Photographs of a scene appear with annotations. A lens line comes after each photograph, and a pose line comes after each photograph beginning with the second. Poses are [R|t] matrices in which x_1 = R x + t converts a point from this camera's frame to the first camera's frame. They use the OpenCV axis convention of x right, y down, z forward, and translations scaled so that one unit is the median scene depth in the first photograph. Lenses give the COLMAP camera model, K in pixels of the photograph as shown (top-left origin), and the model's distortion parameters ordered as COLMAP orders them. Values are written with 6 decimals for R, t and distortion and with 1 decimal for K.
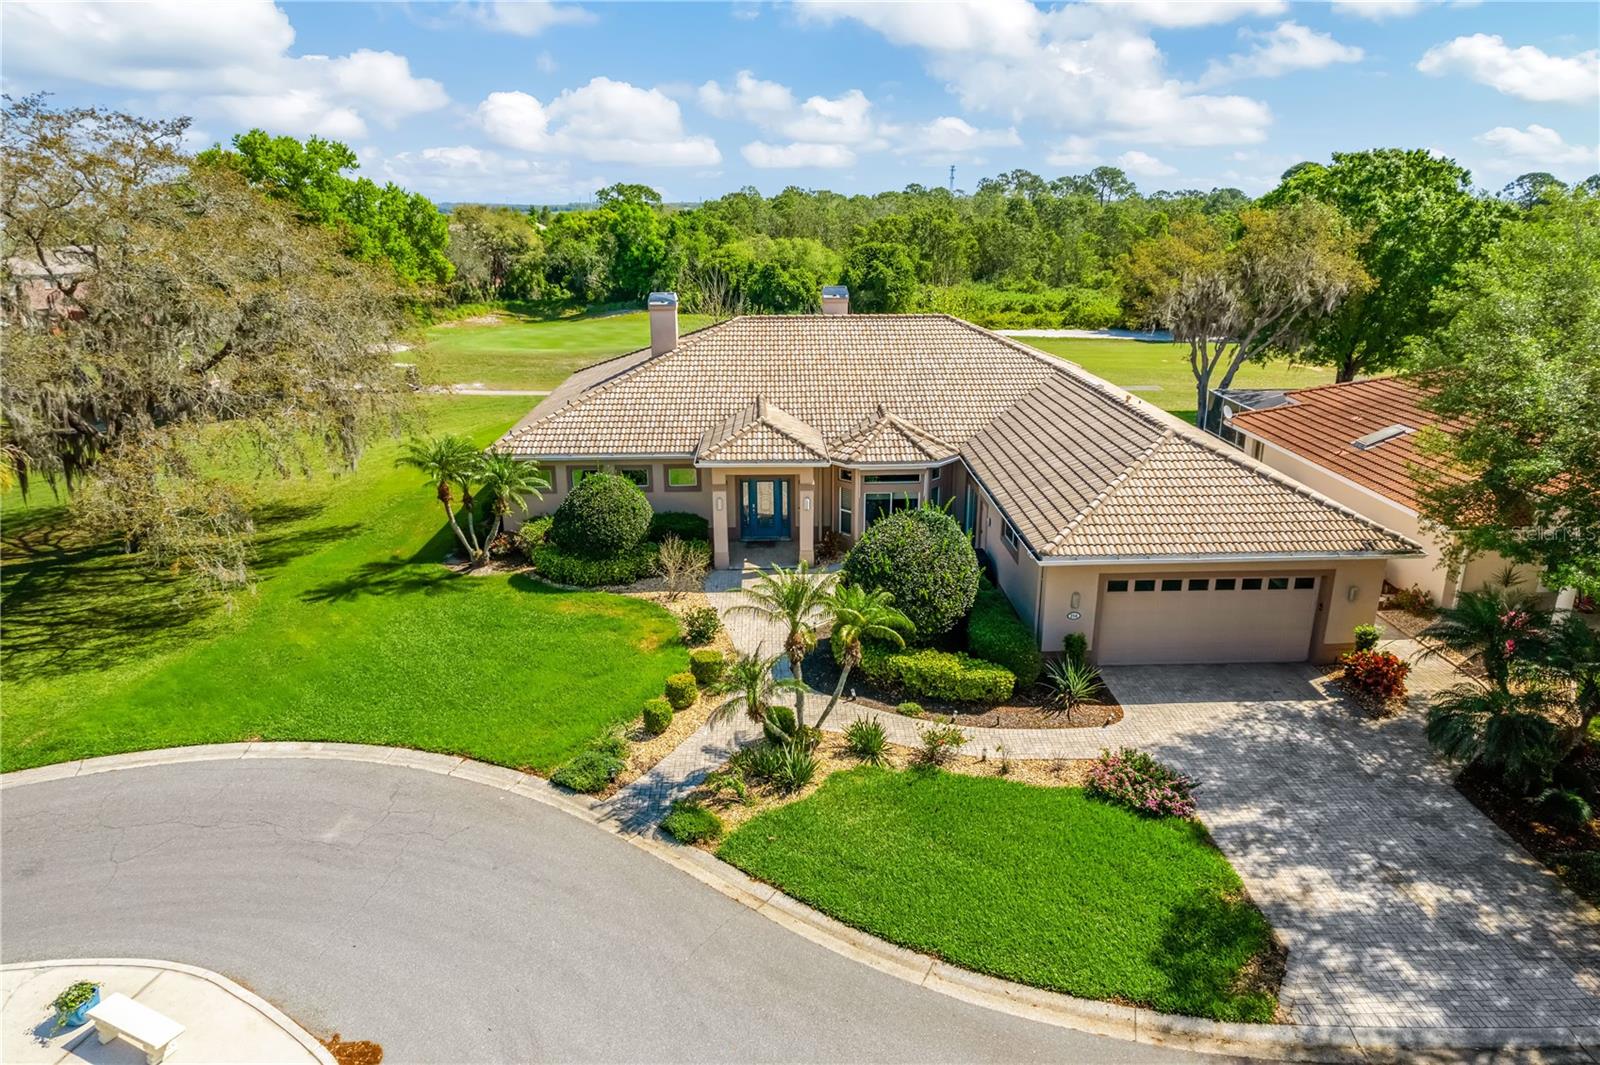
lens RADIAL K [[1023.5, 0, 803.5], [0, 1023.5, 528.1], [0, 0, 1]] dist [-0.075348, 0.068220]
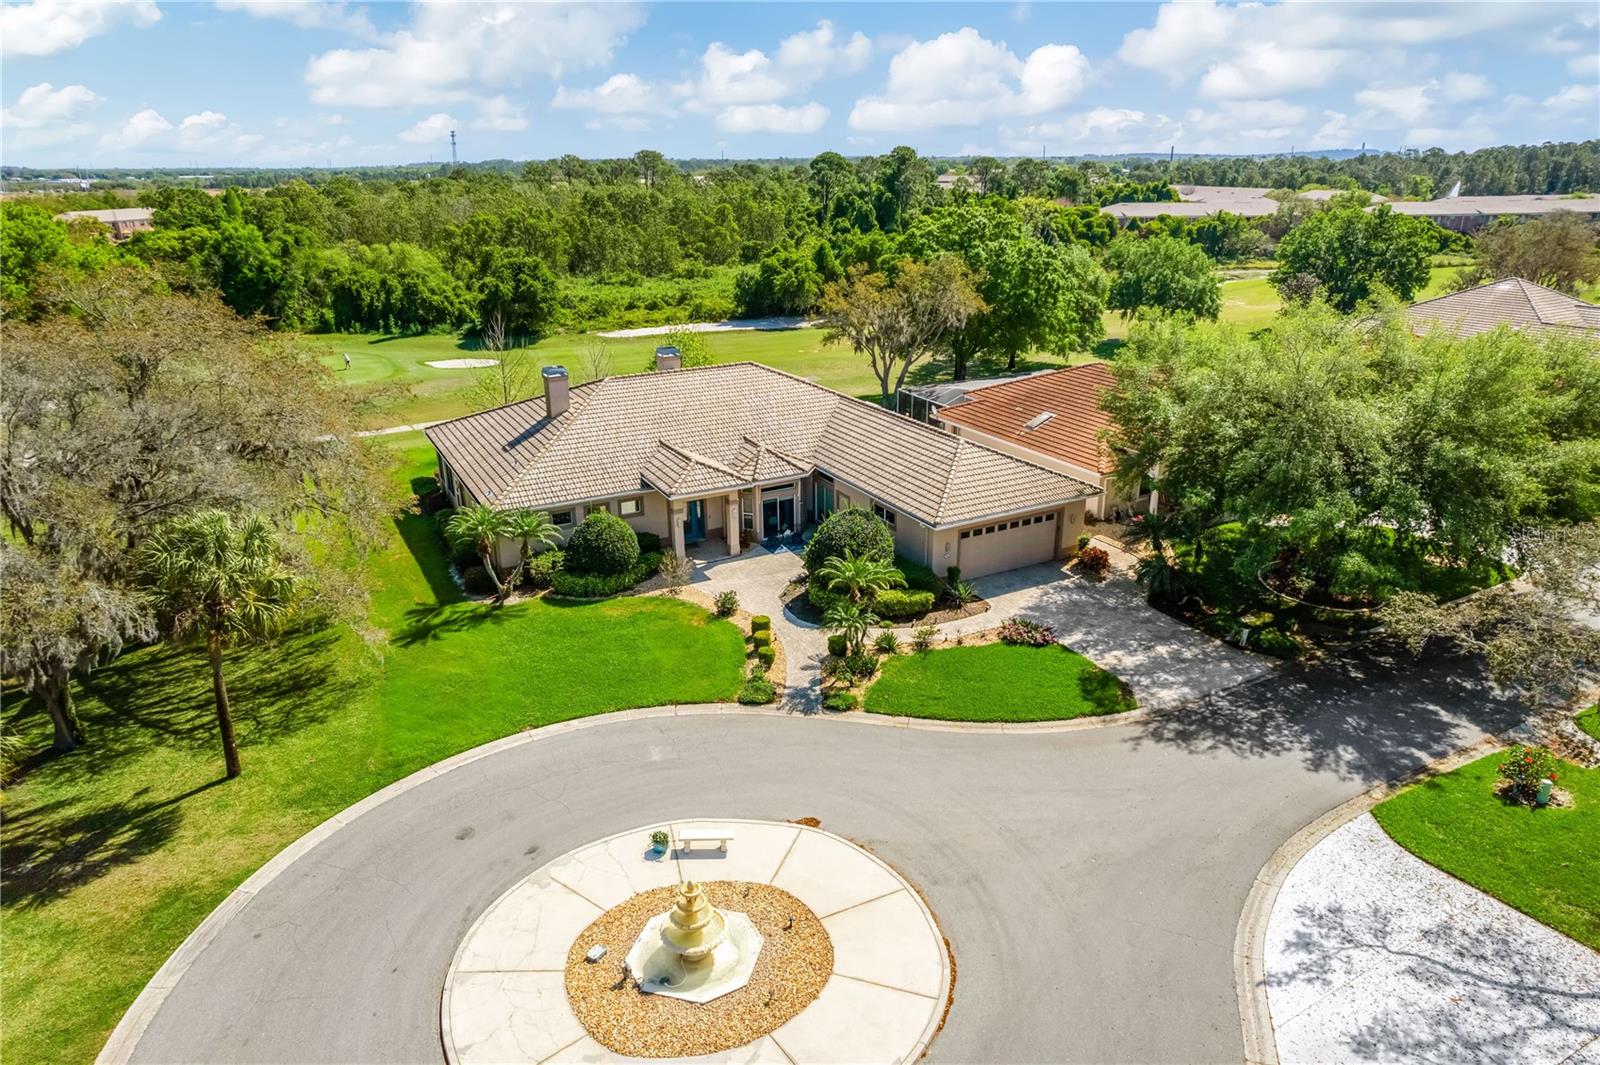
lens RADIAL K [[1023.5, 0, 803.5], [0, 1023.5, 528.1], [0, 0, 1]] dist [-0.075348, 0.068220]
pose [[0.894619, -0.156698, 0.418453, -0.639443], [0.141169, 0.987645, 0.068034, -0.107867], [-0.423944, -0.001792, 0.905687, -0.451995]]
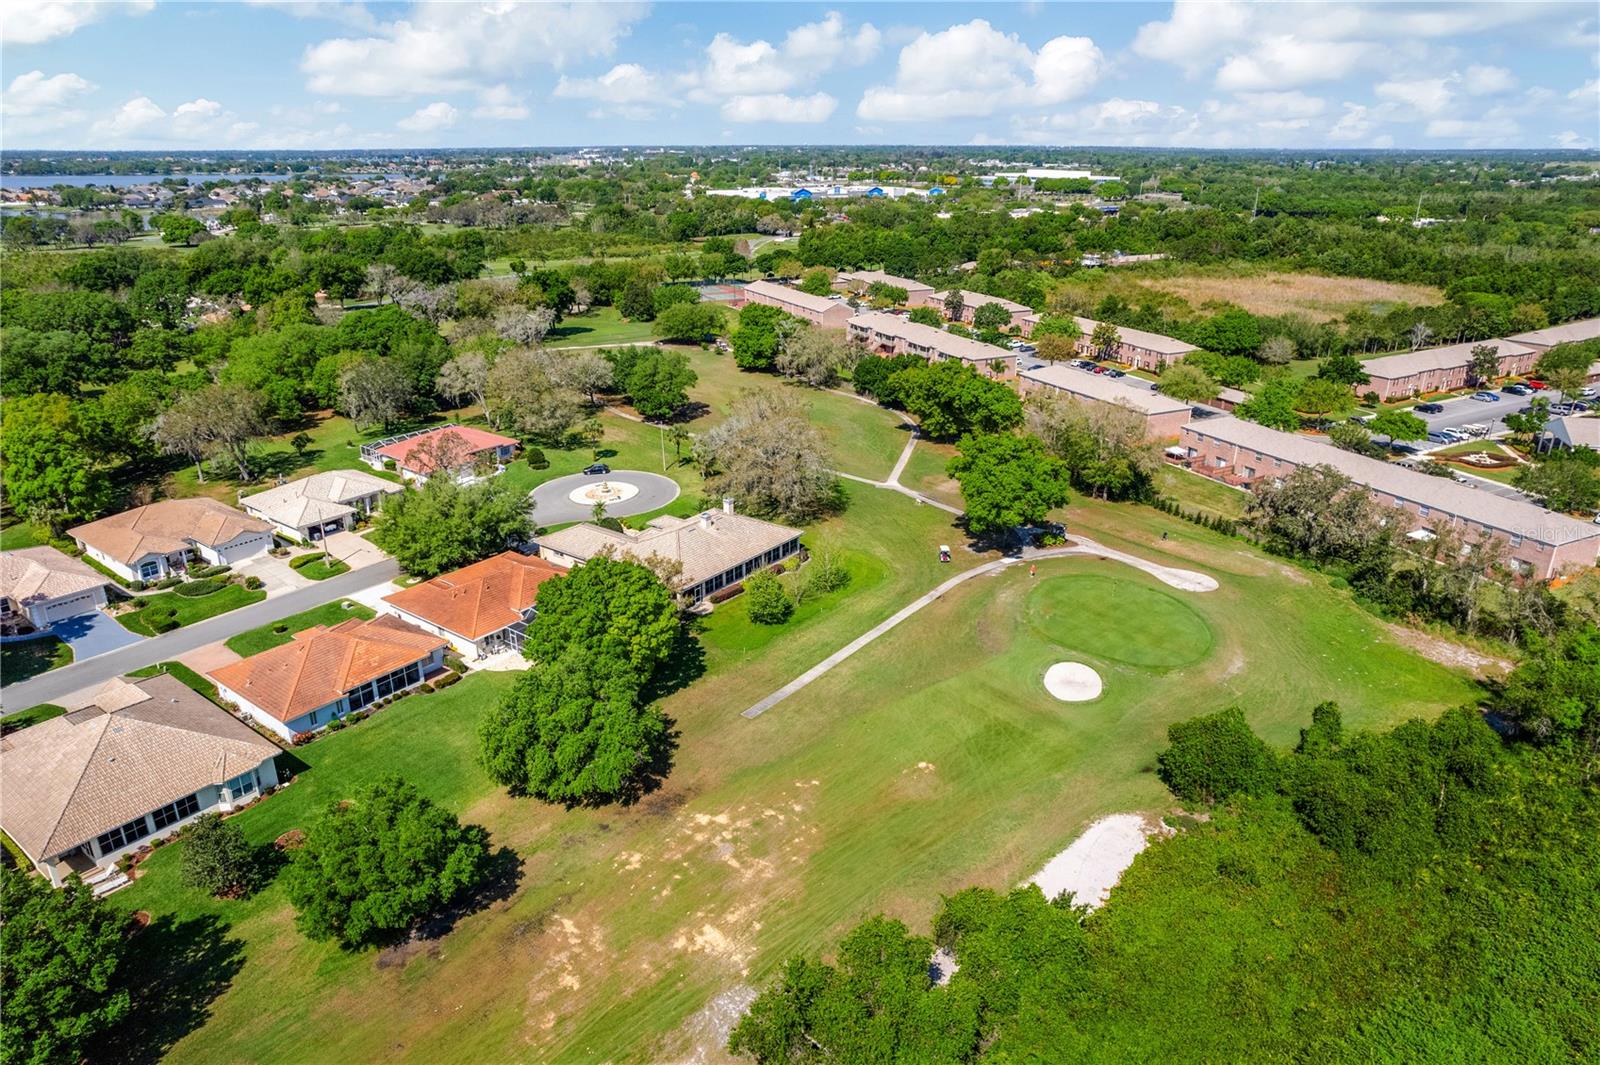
lens RADIAL K [[1023.5, 0, 803.5], [0, 1023.5, 528.1], [0, 0, 1]] dist [-0.075348, 0.068220]
pose [[-0.635493, 0.281794, -0.718847, 3.446036], [-0.229919, 0.819717, 0.524596, -3.139716], [0.737079, 0.498654, -0.456135, 4.319970]]
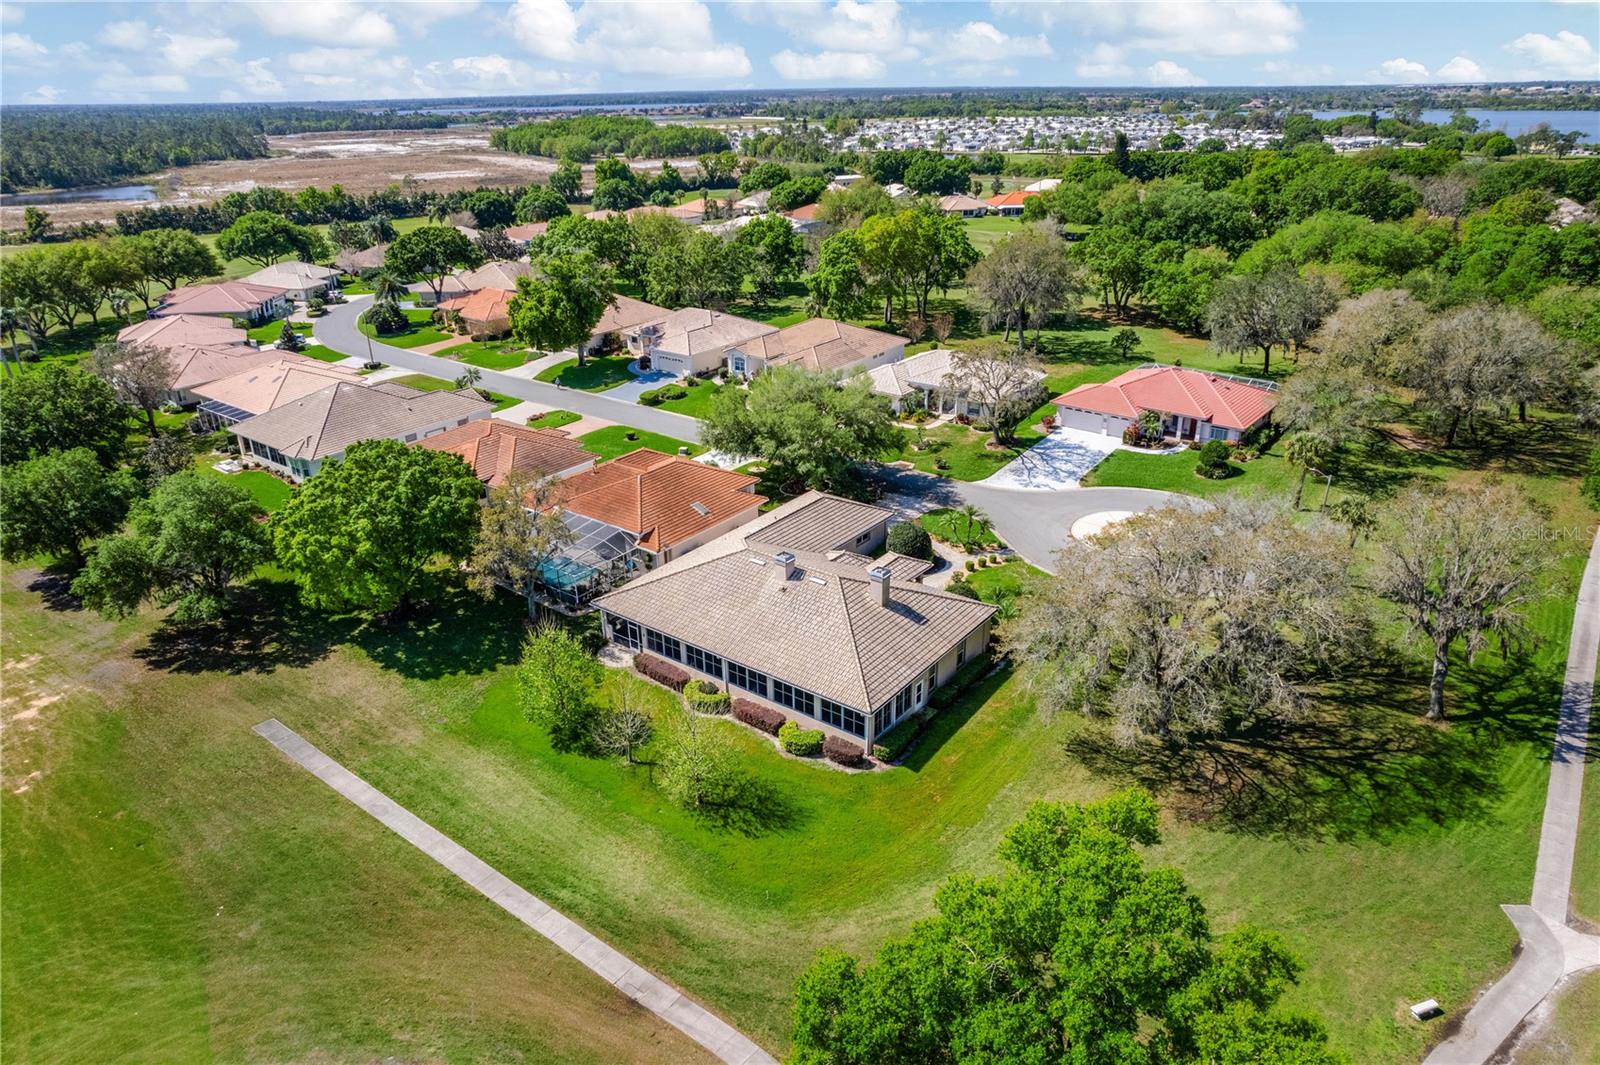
lens RADIAL K [[1023.5, 0, 803.5], [0, 1023.5, 528.1], [0, 0, 1]] dist [-0.075348, 0.068220]
pose [[-0.776110, -0.238174, 0.583890, -1.569268], [0.208235, 0.777192, 0.593811, -2.038240], [-0.595224, 0.582448, -0.553590, 3.011529]]
